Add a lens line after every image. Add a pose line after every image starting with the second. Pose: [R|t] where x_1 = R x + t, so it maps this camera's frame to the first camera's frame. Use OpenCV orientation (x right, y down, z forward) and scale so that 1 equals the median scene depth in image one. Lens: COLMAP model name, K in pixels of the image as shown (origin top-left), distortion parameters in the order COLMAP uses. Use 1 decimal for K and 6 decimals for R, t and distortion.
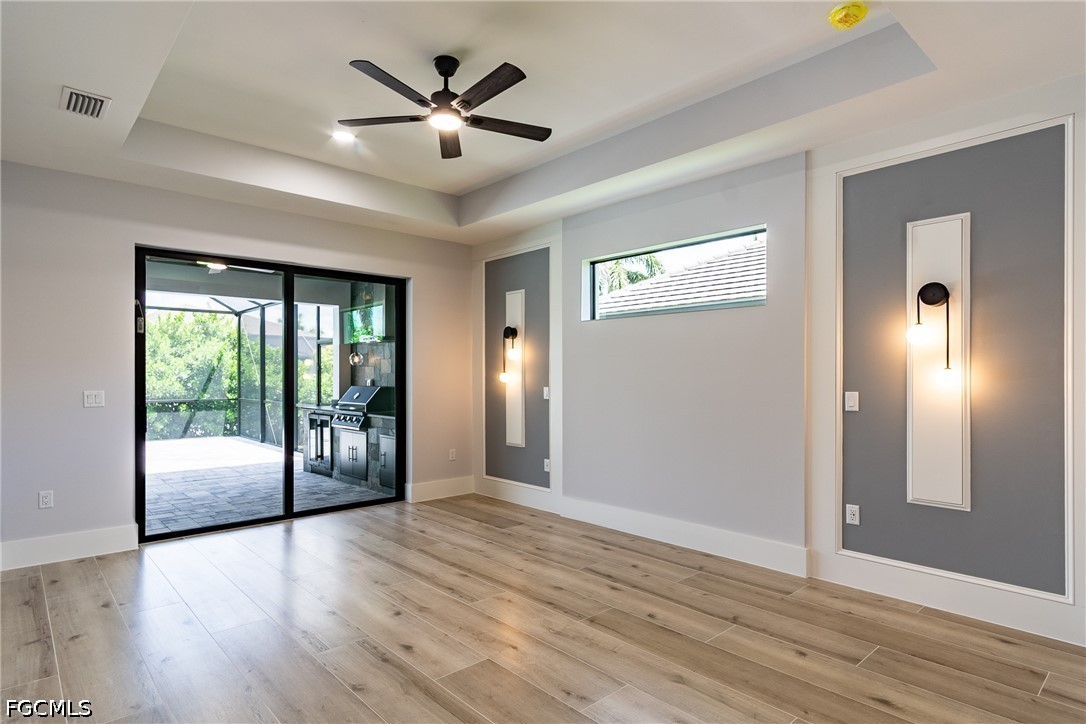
lens RADIAL K [[592.2, 0, 539.1], [0, 592.2, 362.2], [0, 0, 1]] dist [0.007581, 0.001584]
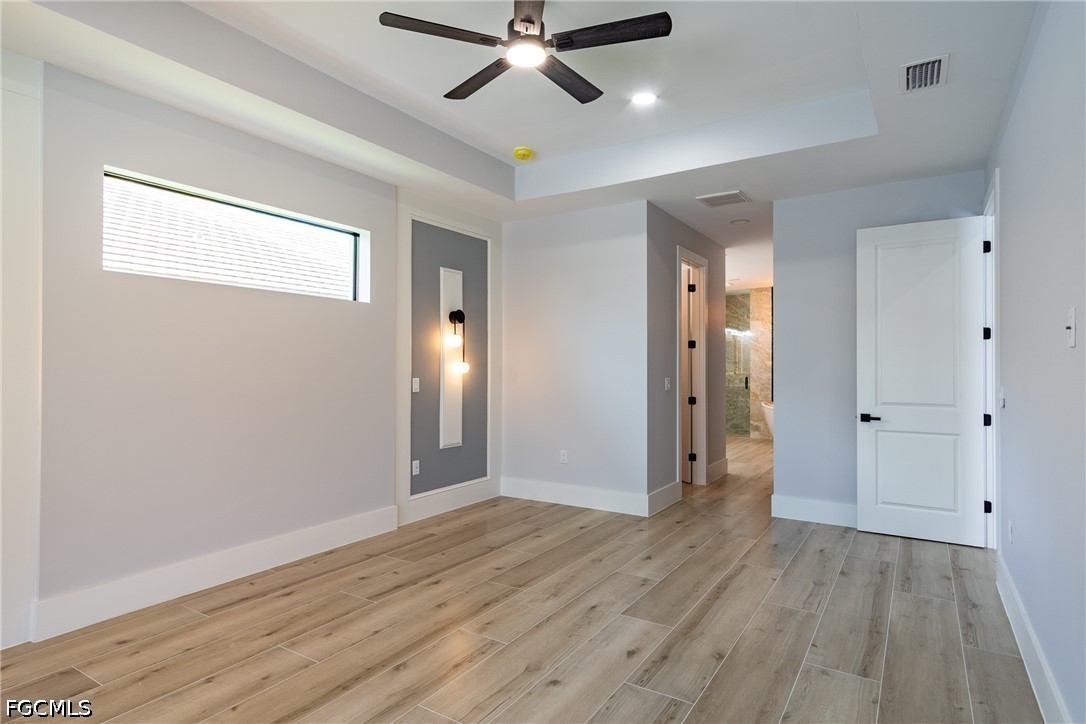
lens RADIAL K [[592.2, 0, 539.1], [0, 592.2, 362.2], [0, 0, 1]] dist [0.007581, 0.001584]
pose [[-0.266384, 0.008494, 0.963830, -0.876245], [-0.022414, 0.999636, -0.015004, 0.031209], [-0.963606, -0.025600, -0.266097, 1.126834]]
